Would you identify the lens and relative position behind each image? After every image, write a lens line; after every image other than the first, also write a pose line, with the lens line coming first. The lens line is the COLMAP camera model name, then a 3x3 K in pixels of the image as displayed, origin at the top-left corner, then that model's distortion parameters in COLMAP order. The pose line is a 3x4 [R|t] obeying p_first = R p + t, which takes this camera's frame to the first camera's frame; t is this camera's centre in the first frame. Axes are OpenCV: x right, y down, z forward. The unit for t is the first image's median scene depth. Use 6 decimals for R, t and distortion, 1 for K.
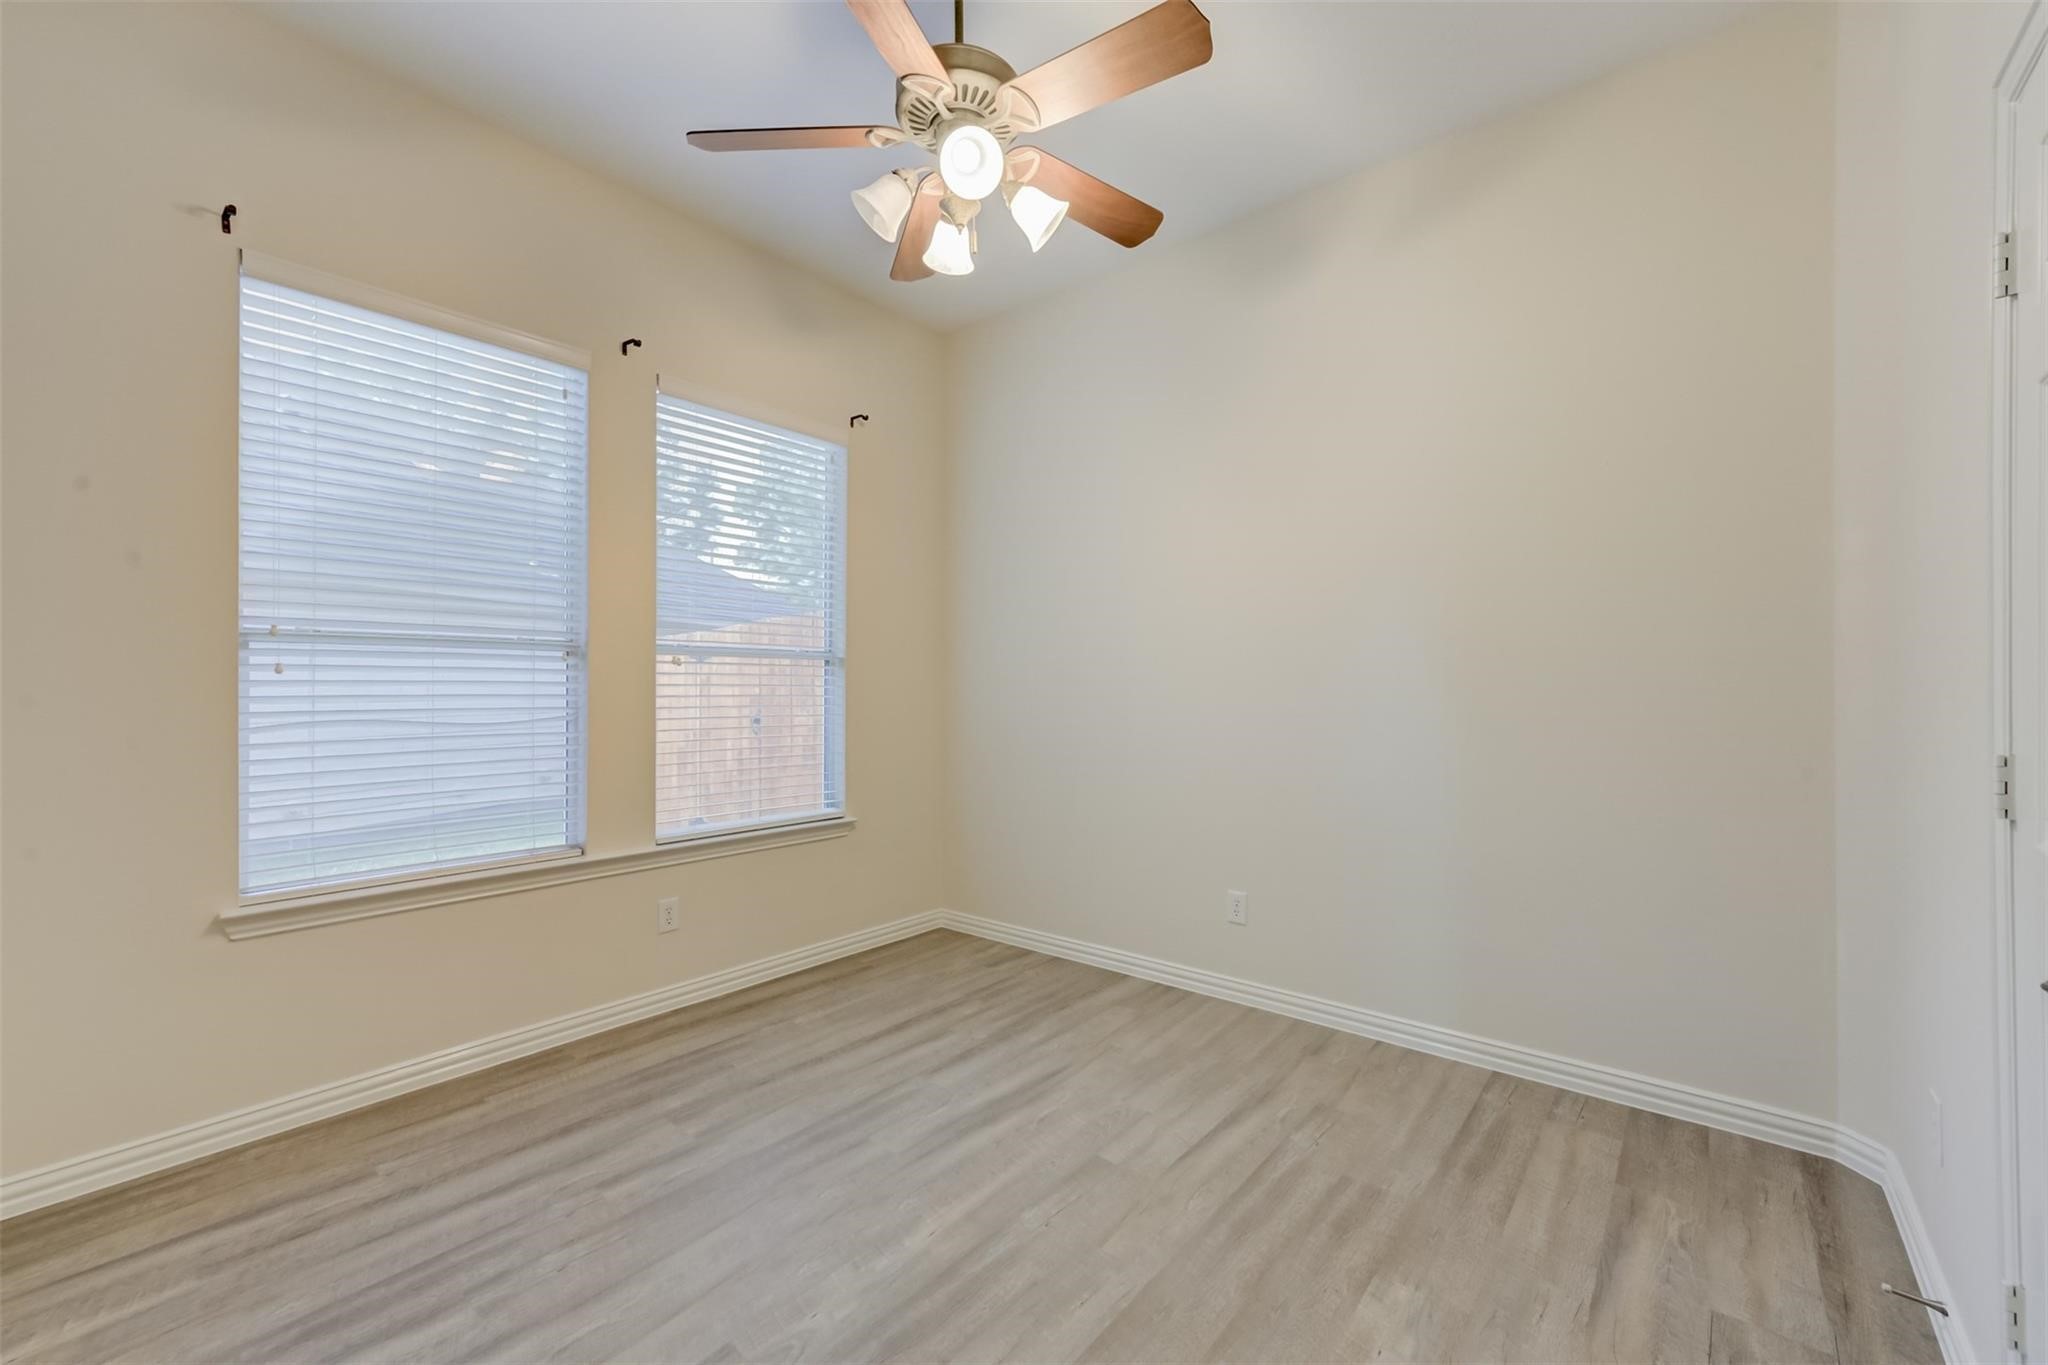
lens RADIAL K [[809.3, 0, 1032.9], [0, 809.3, 678.1], [0, 0, 1]] dist [0.001545, 0.005324]
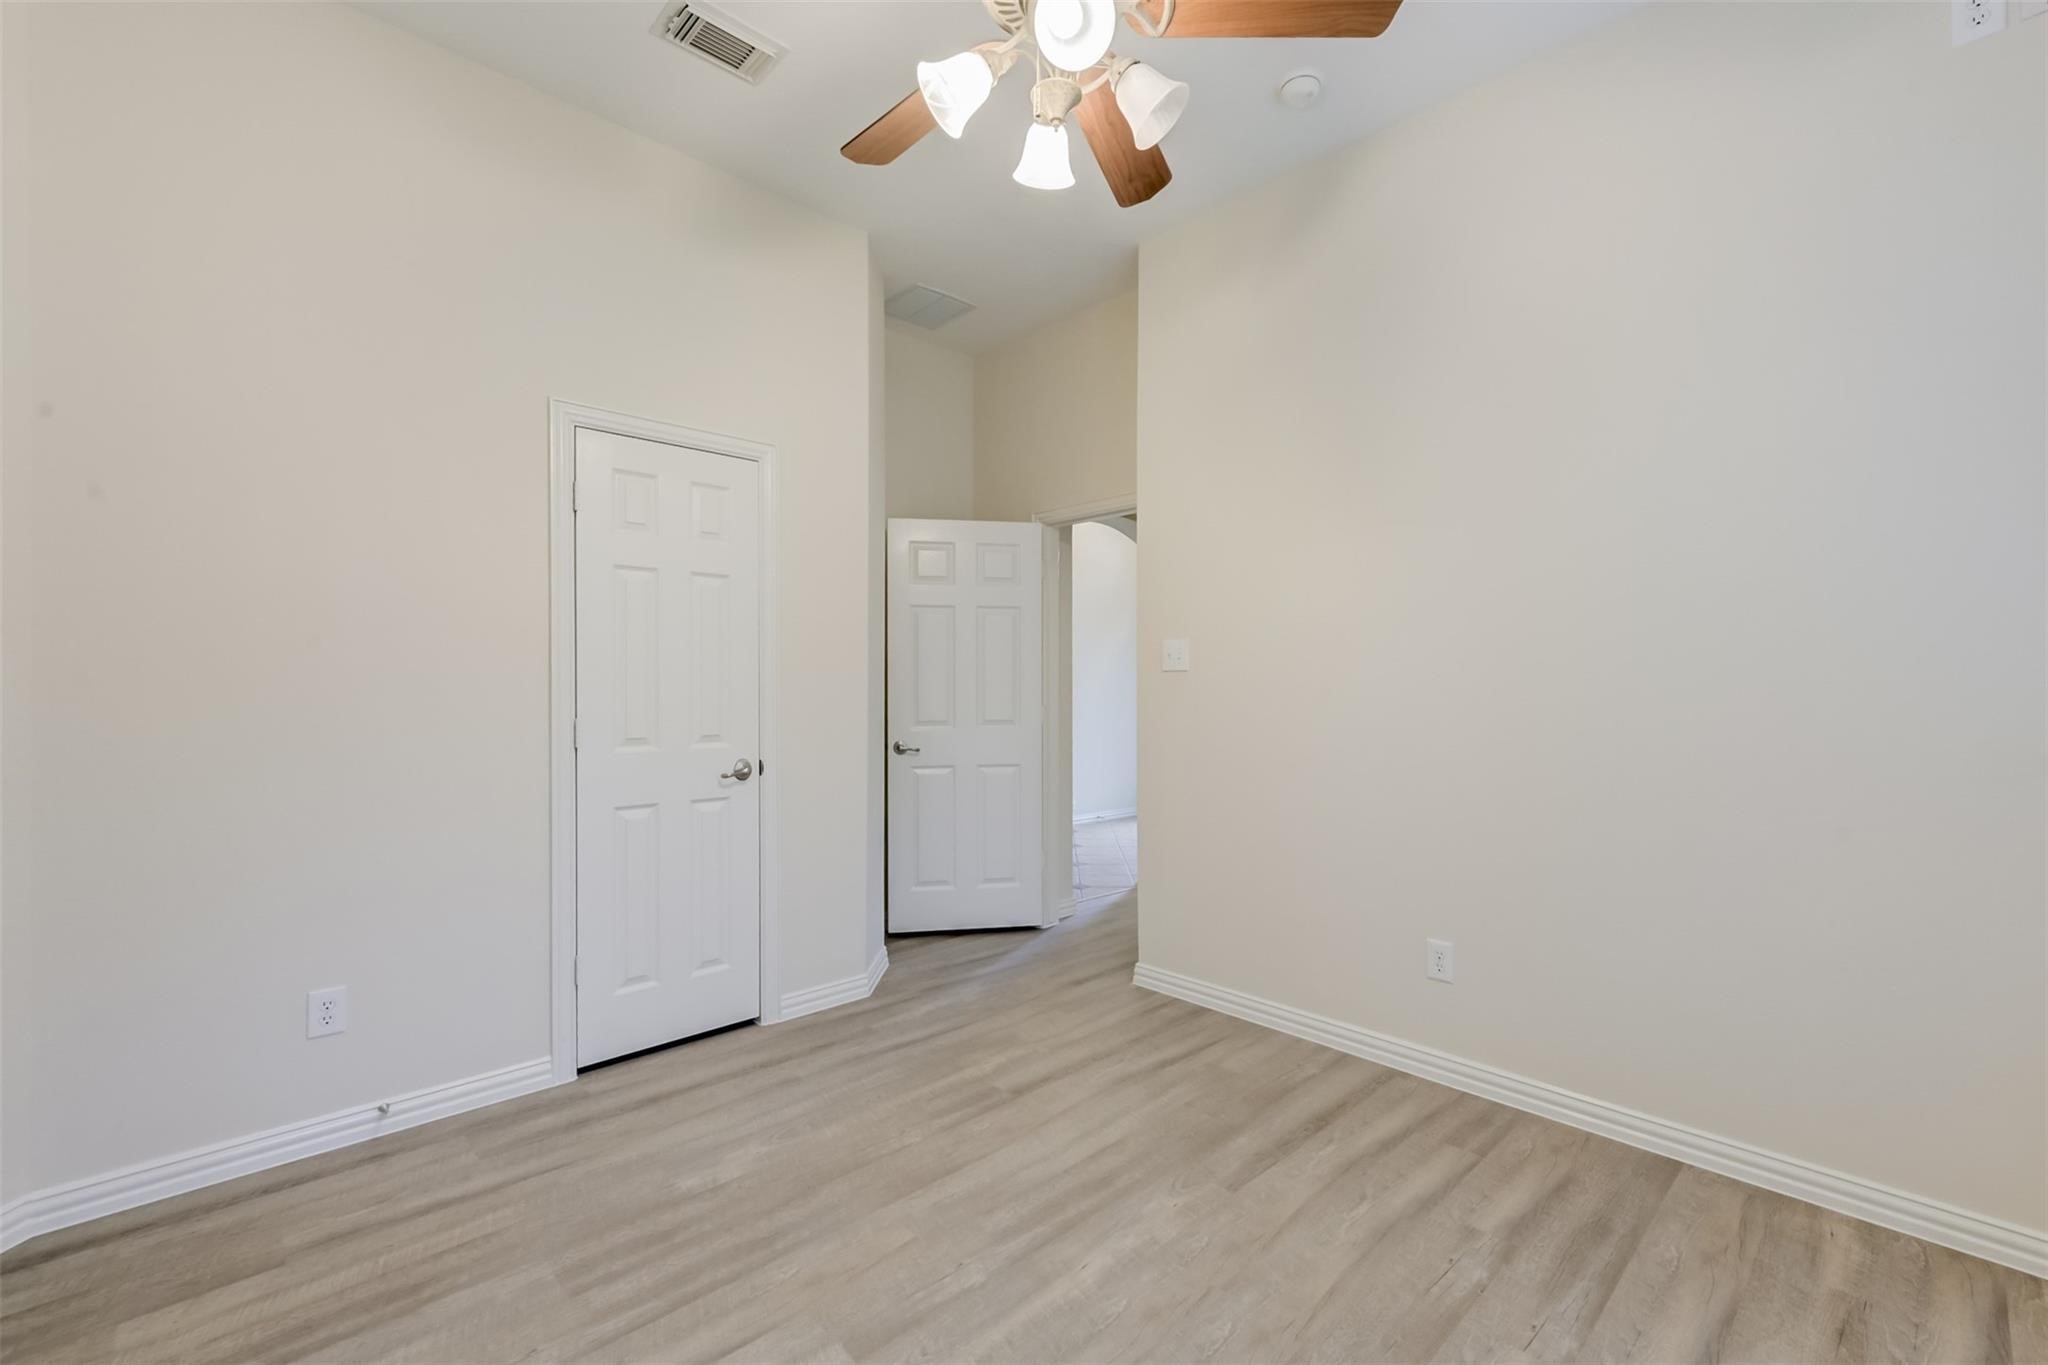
lens RADIAL K [[809.3, 0, 1032.9], [0, 809.3, 678.1], [0, 0, 1]] dist [0.001545, 0.005324]
pose [[-0.993779, 0.002712, 0.111337, -0.170776], [0.000525, 0.999806, -0.019664, 0.027583], [-0.111368, -0.019484, -0.993588, 1.939568]]
